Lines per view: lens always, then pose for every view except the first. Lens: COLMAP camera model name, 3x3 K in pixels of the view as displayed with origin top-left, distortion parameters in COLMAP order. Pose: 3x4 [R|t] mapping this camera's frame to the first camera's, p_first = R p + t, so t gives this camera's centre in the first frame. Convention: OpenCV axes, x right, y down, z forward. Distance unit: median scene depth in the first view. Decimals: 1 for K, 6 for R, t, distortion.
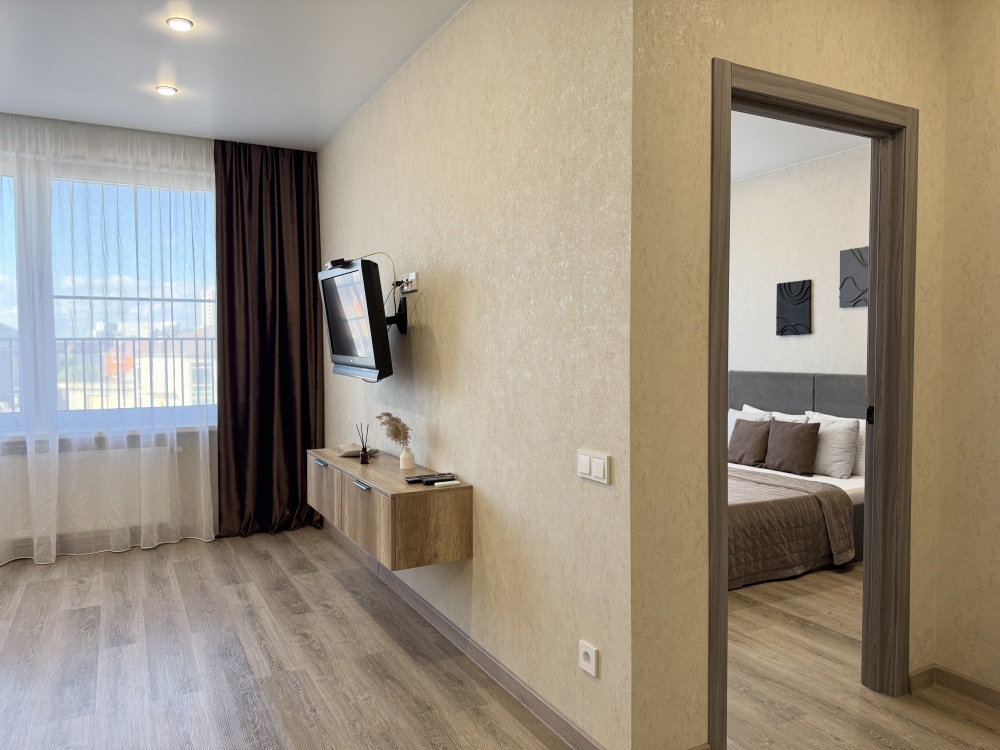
lens RADIAL K [[715.3, 0, 501.3], [0, 715.3, 372.7], [0, 0, 1]] dist [0.028475, -0.033442]
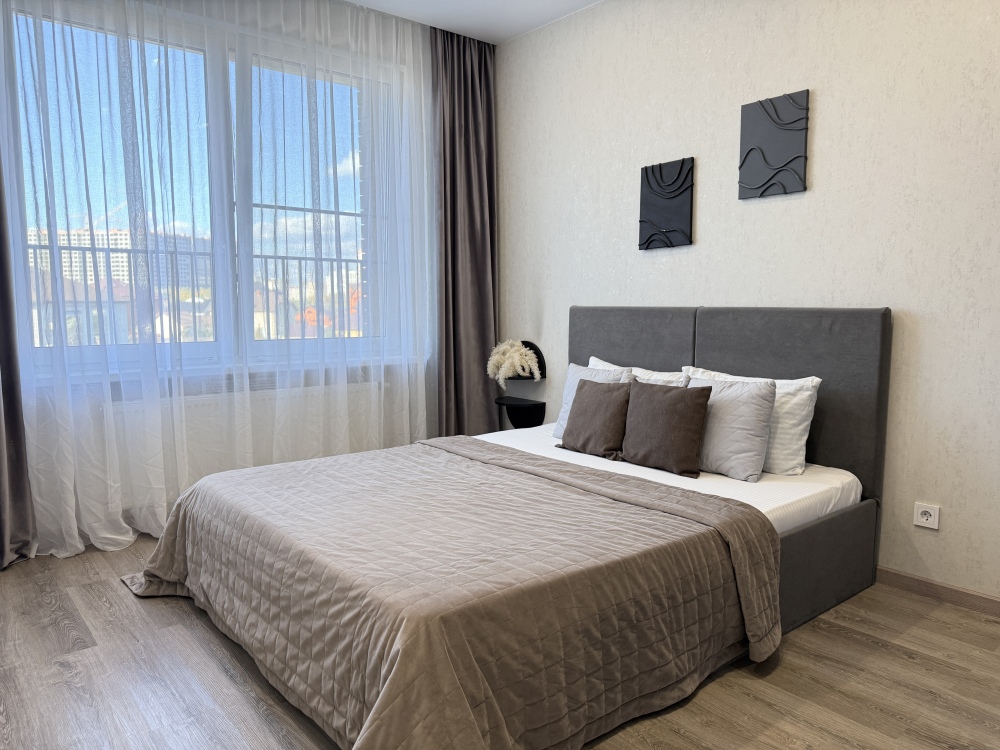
lens RADIAL K [[715.3, 0, 492.1], [0, 715.3, 380.6], [0, 0, 1]] dist [0.028475, -0.033442]
pose [[0.982411, -0.016872, 0.185966, 0.146101], [0.002519, 0.997016, 0.077149, 0.017548], [-0.186713, -0.075324, 0.979523, 0.427731]]
